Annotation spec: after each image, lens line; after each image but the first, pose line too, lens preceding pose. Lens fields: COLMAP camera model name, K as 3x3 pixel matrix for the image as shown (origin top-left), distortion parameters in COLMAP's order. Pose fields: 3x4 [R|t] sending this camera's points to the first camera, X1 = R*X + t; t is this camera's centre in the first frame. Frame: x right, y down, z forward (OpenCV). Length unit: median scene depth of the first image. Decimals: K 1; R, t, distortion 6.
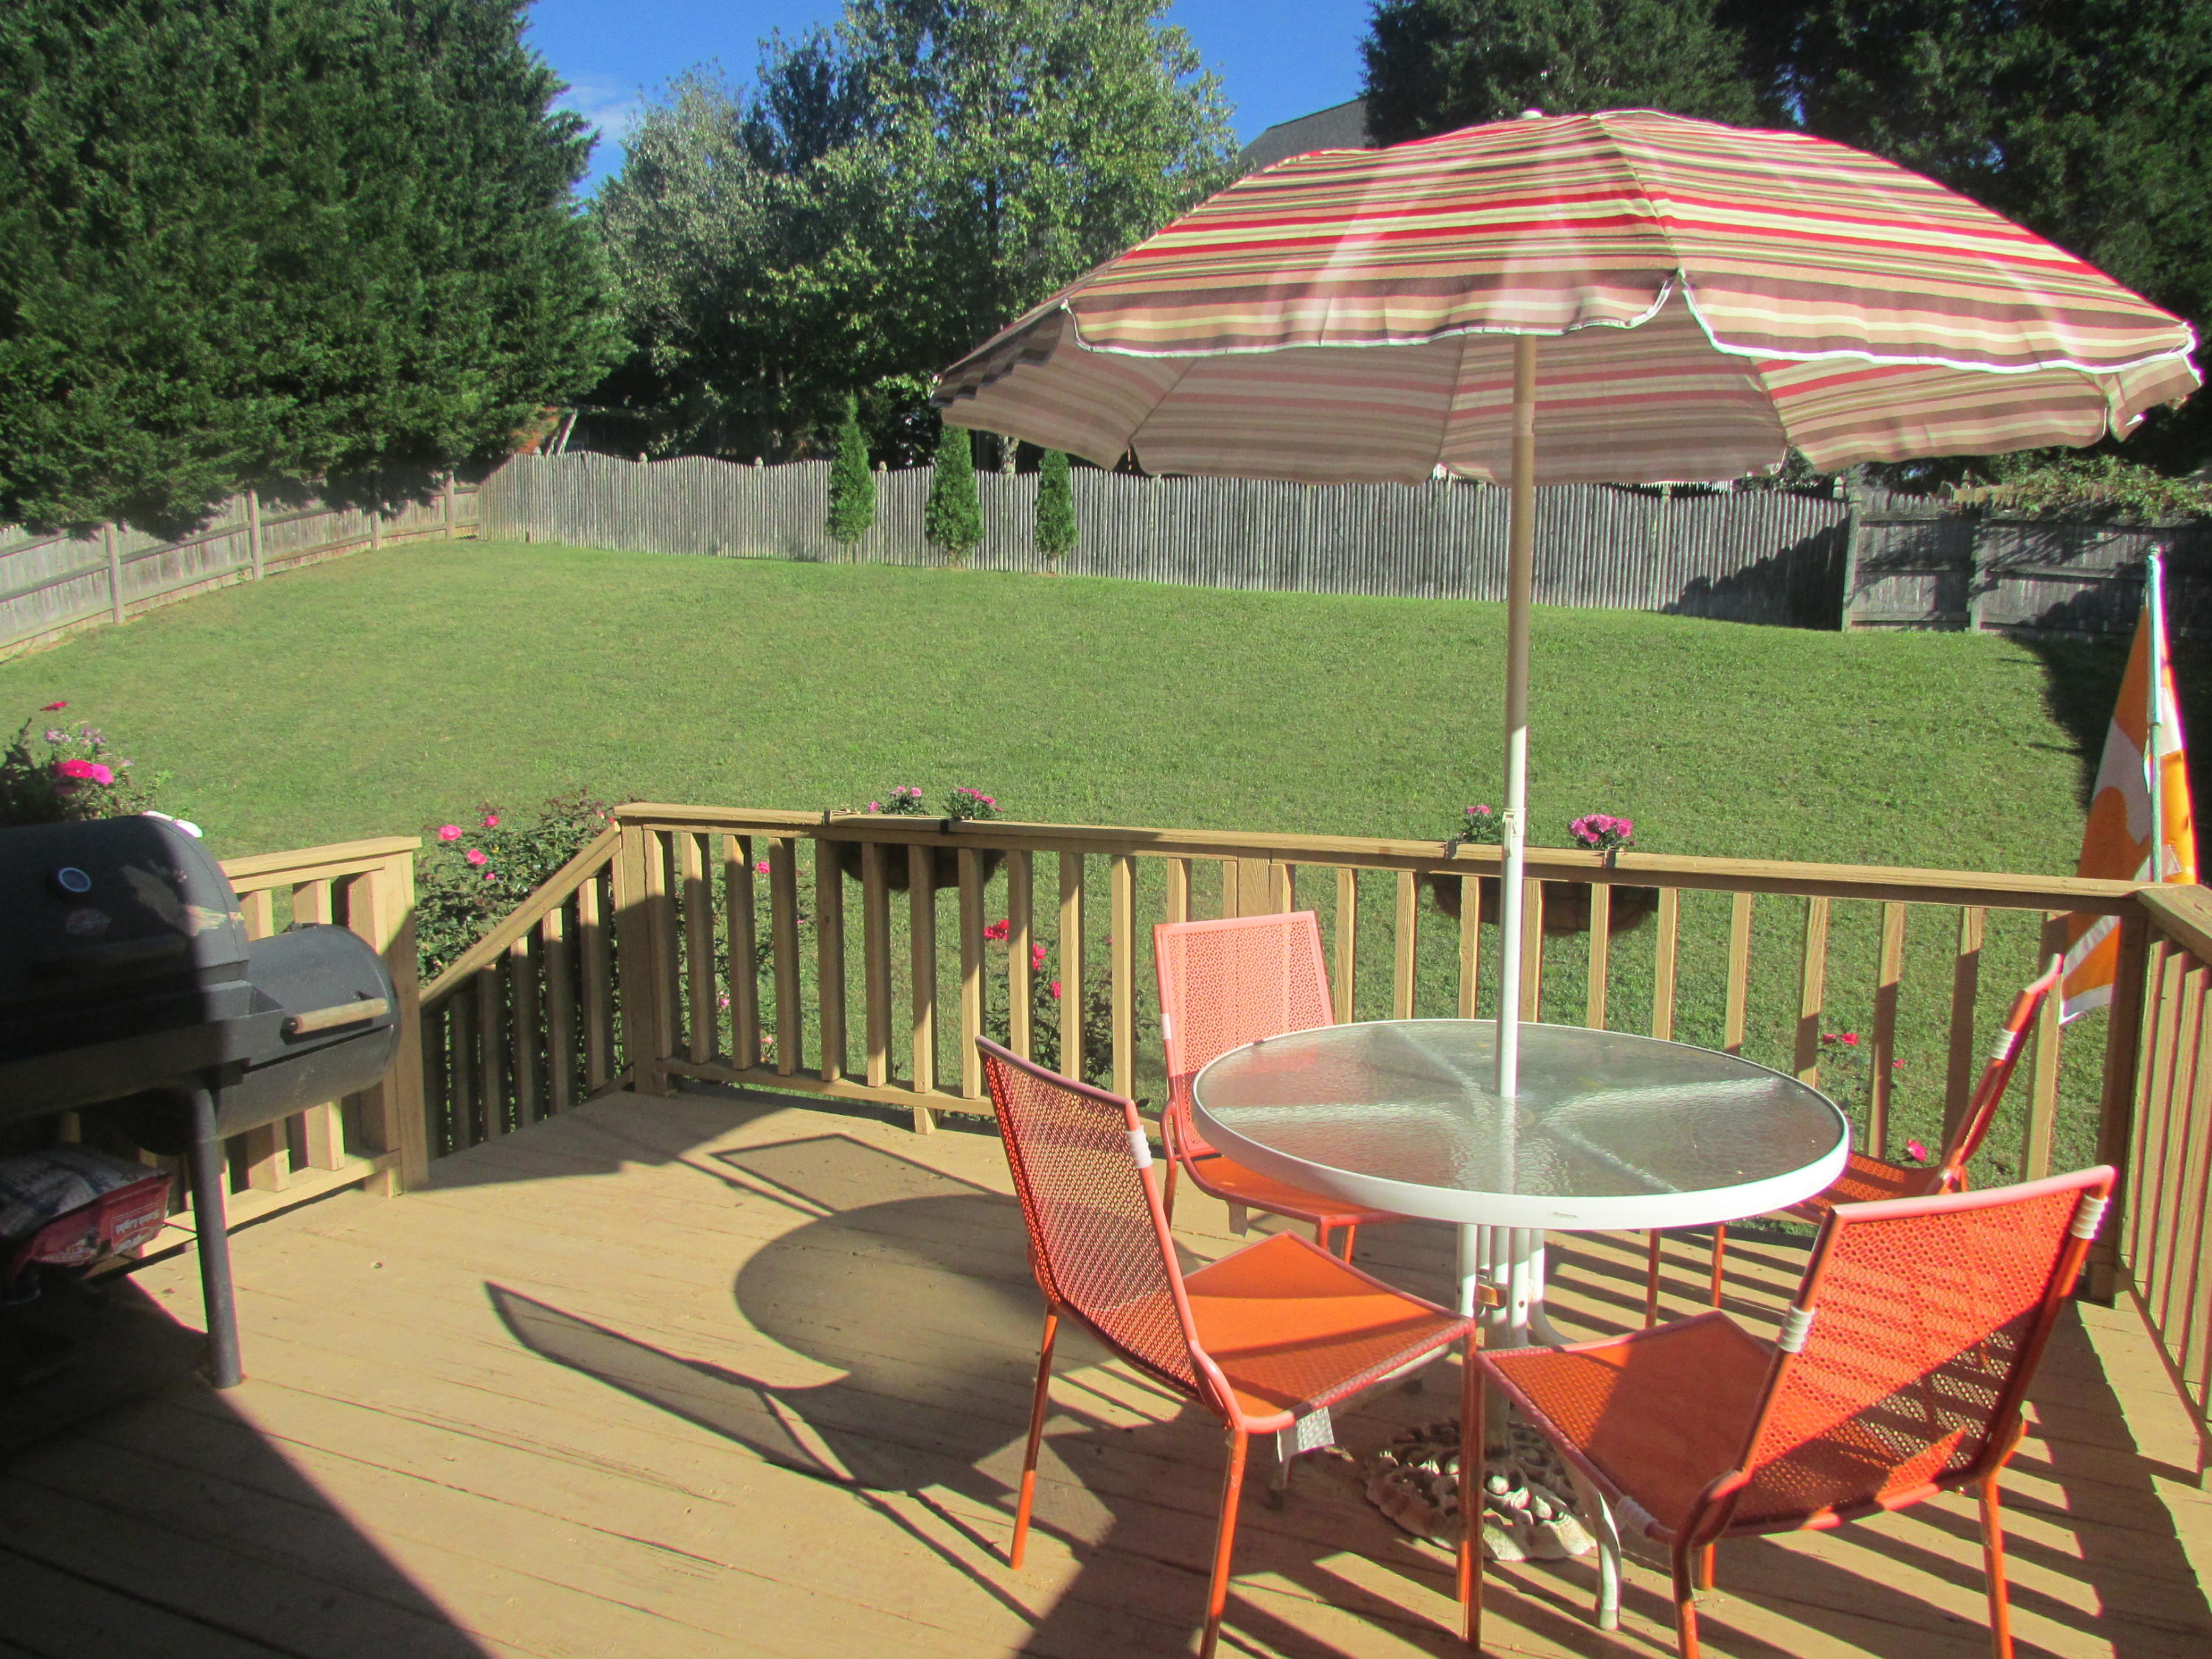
lens RADIAL K [[1580.1, 0, 1102.0], [0, 1580.1, 832.2], [0, 0, 1]] dist [-0.021102, 0.000969]
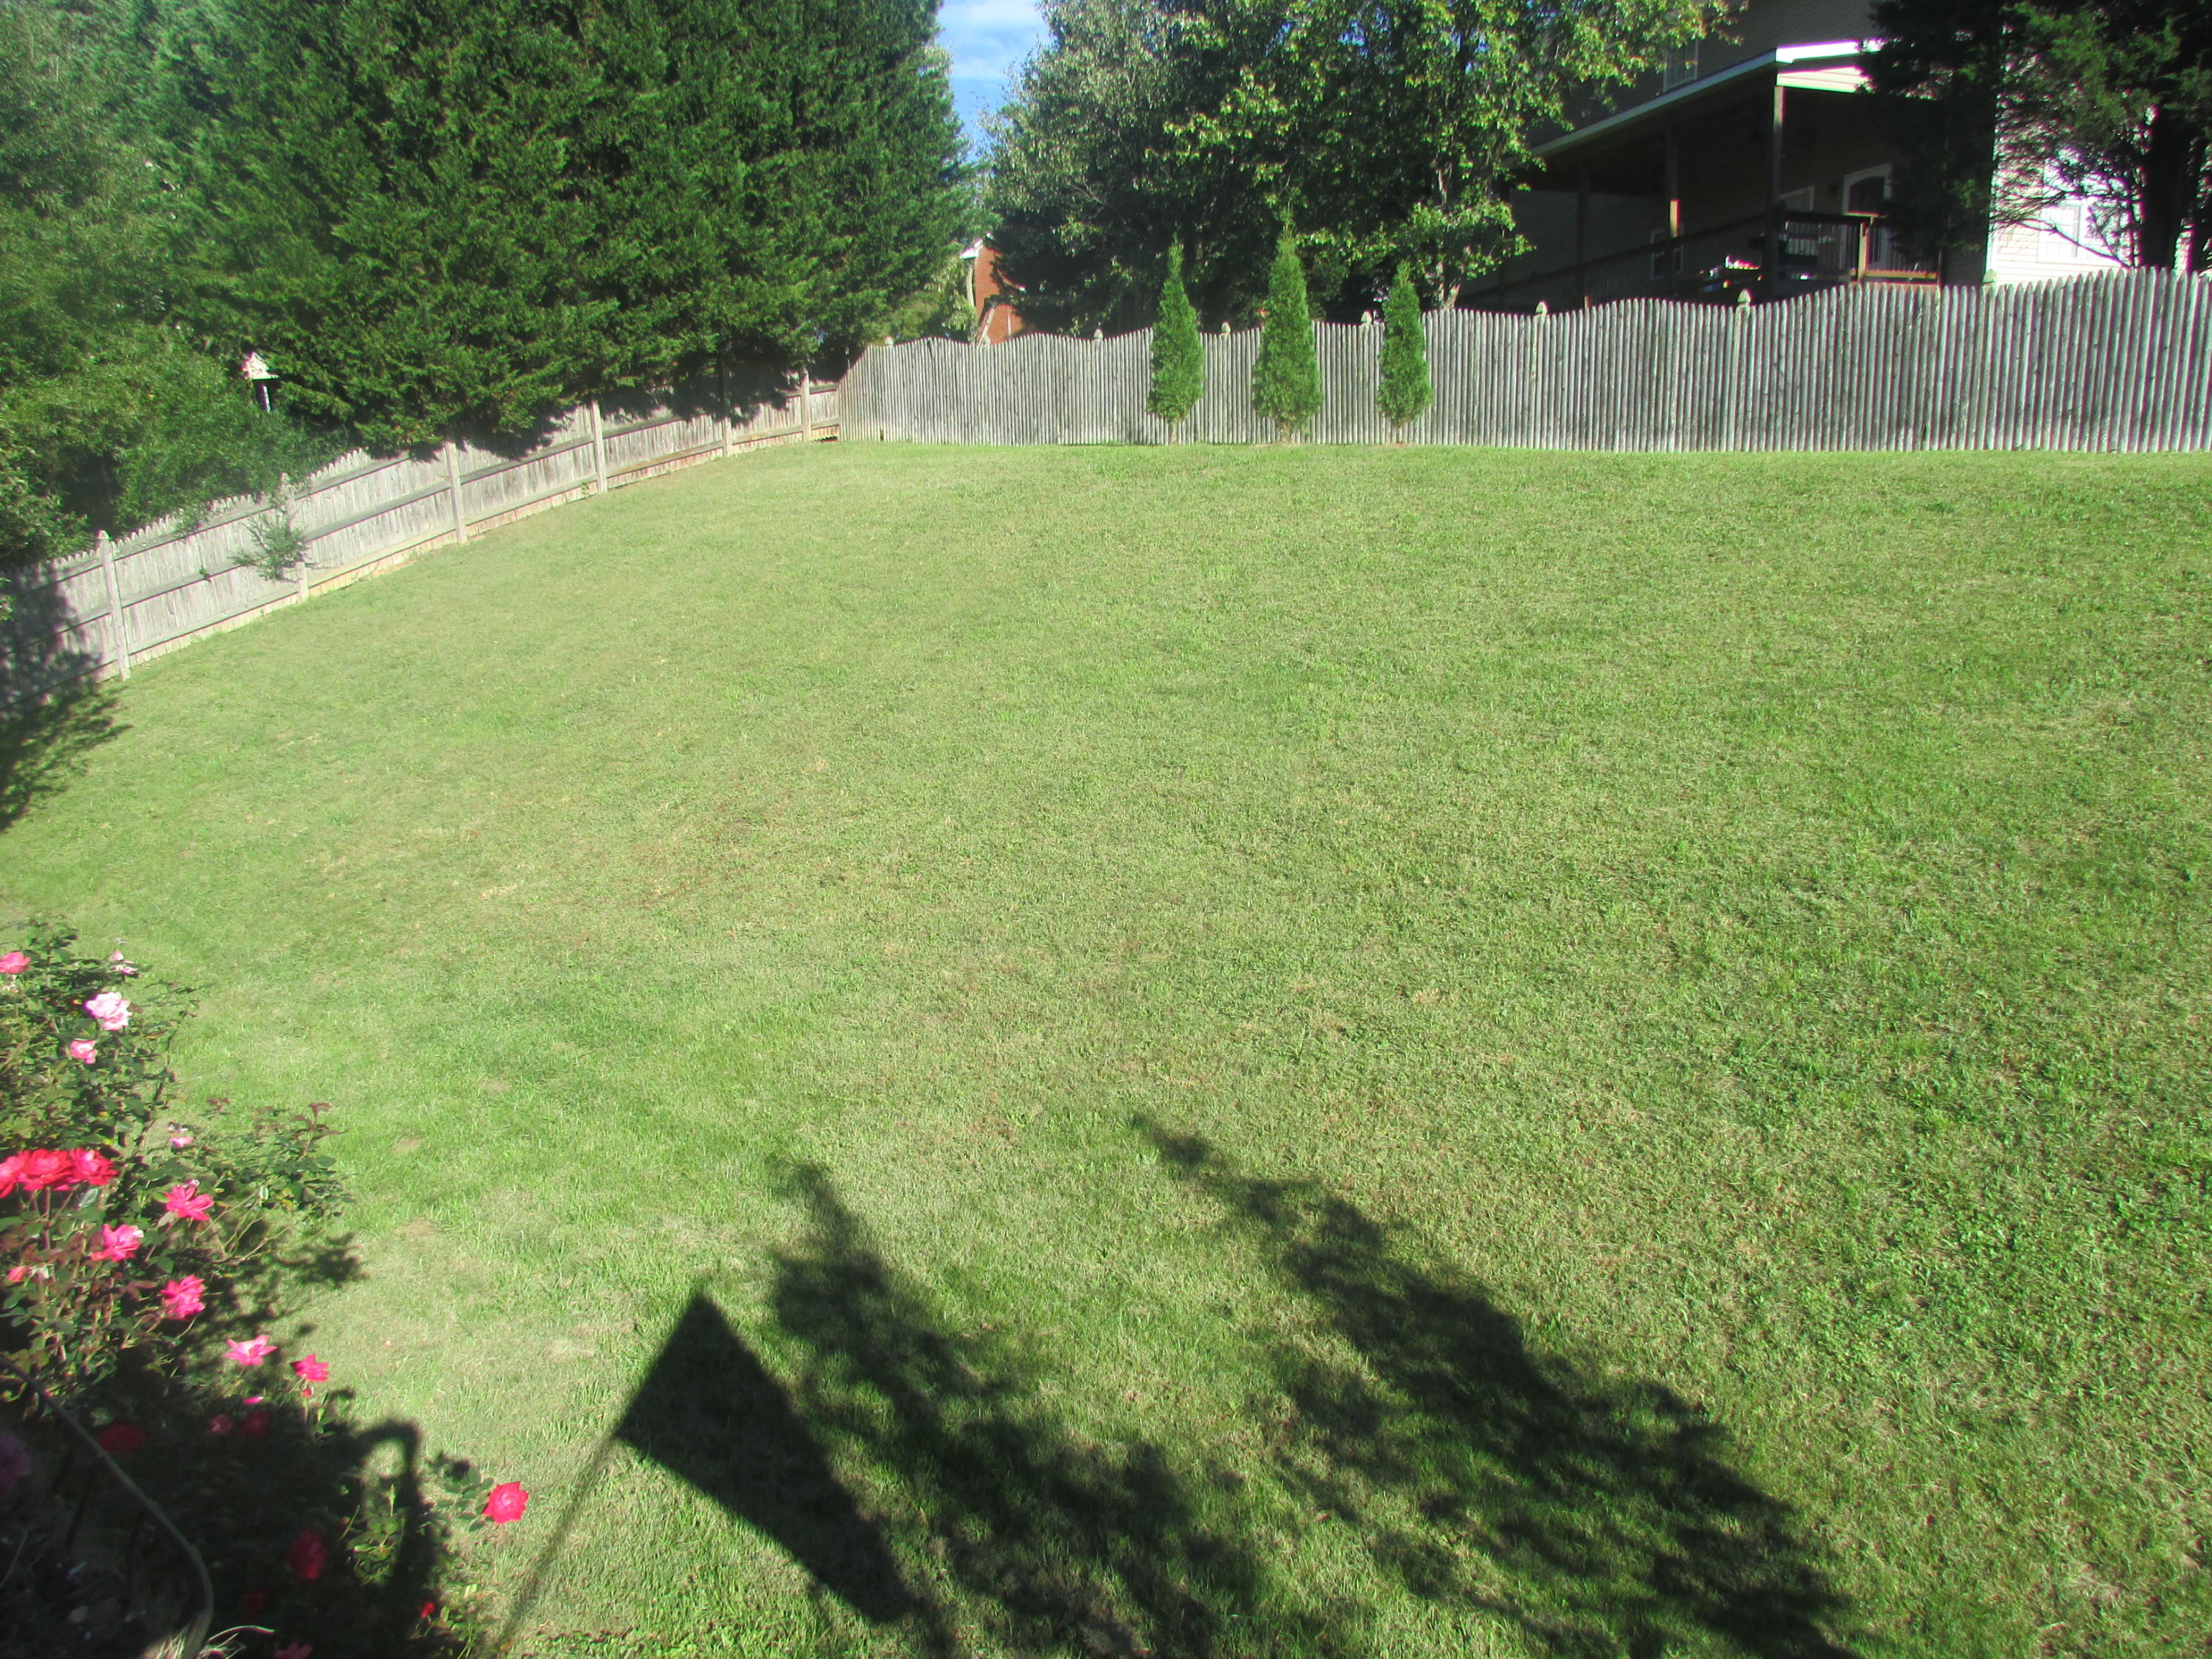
lens RADIAL K [[1580.1, 0, 1110.6], [0, 1580.1, 831.8], [0, 0, 1]] dist [-0.021102, 0.000969]
pose [[0.943801, 0.026205, -0.329474, 0.094710], [-0.004467, 0.997772, 0.066565, -0.016922], [0.330485, -0.061352, 0.941815, 0.165716]]
